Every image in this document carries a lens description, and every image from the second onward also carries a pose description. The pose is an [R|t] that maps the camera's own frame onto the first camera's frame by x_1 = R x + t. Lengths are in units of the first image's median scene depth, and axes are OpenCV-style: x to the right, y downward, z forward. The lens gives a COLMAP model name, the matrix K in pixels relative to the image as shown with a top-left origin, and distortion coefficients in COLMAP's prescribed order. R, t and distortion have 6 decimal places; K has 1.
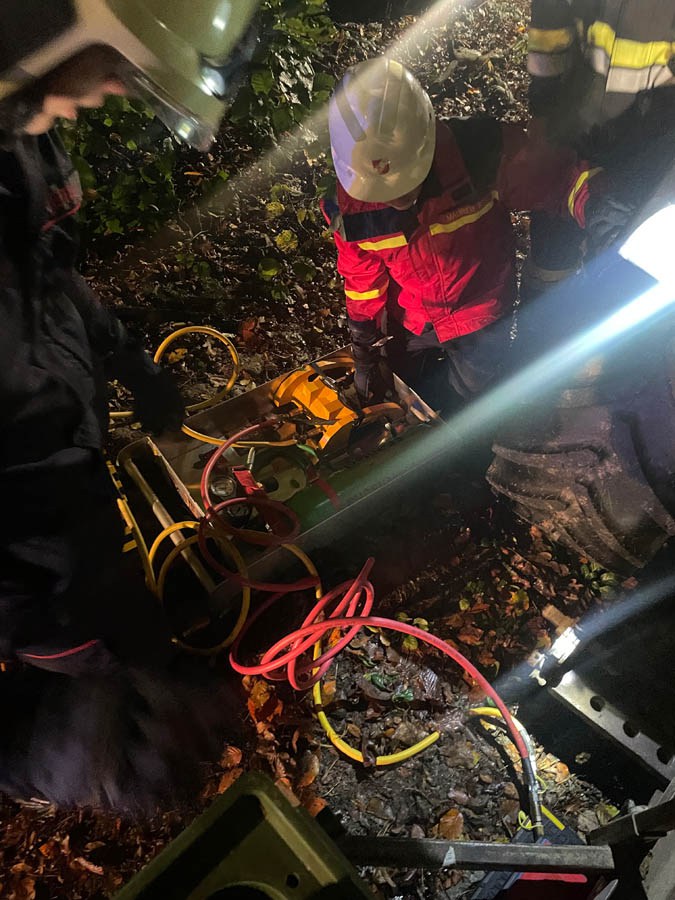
lens RADIAL K [[683.8, 0, 342.0], [0, 683.8, 451.0], [0, 0, 1]] dist [0.054119, -0.054051]
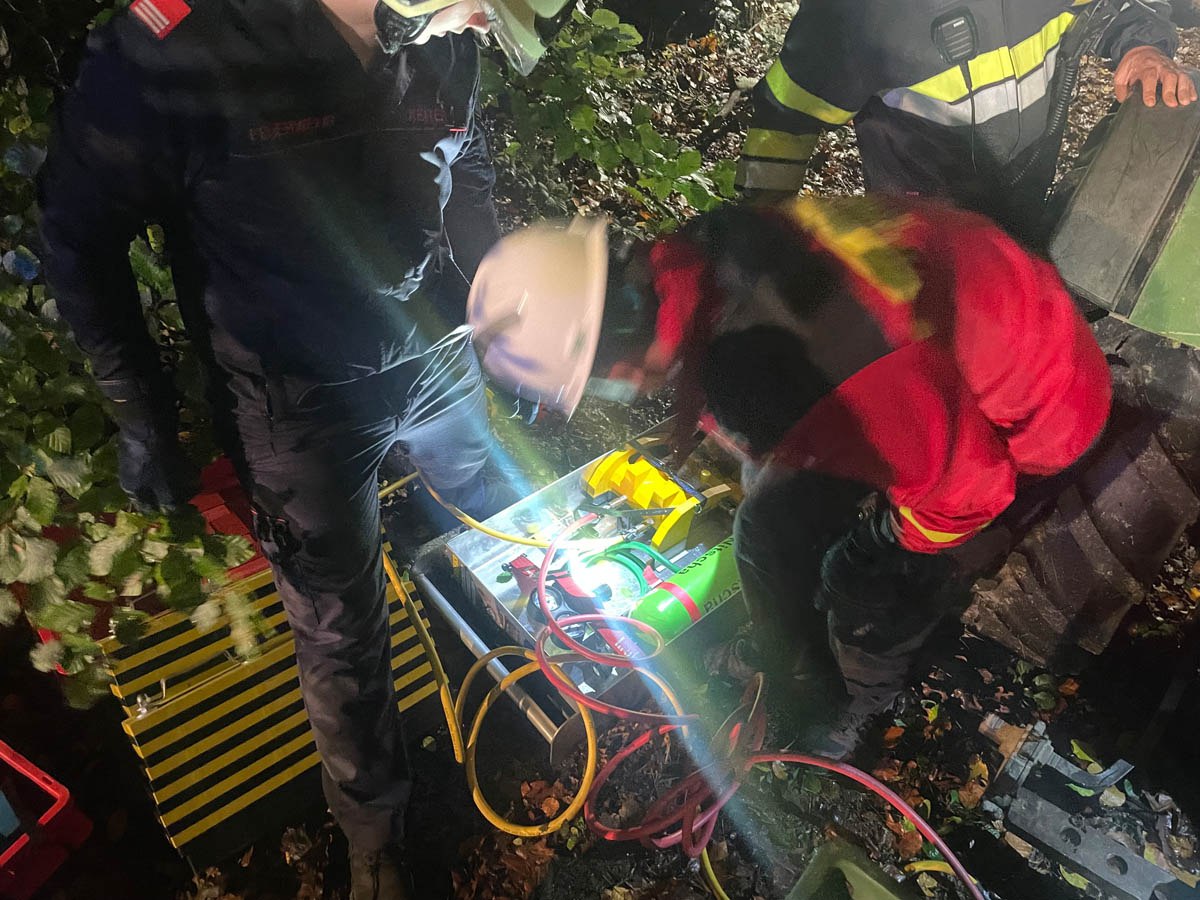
lens RADIAL K [[911.7, 0, 607.4], [0, 911.7, 438.3], [0, 0, 1]] dist [0.054119, -0.054051]
pose [[0.996556, -0.067978, 0.047494, -0.137948], [0.074739, 0.984400, -0.159283, 0.041005], [-0.035925, 0.162284, 0.986090, -0.063319]]
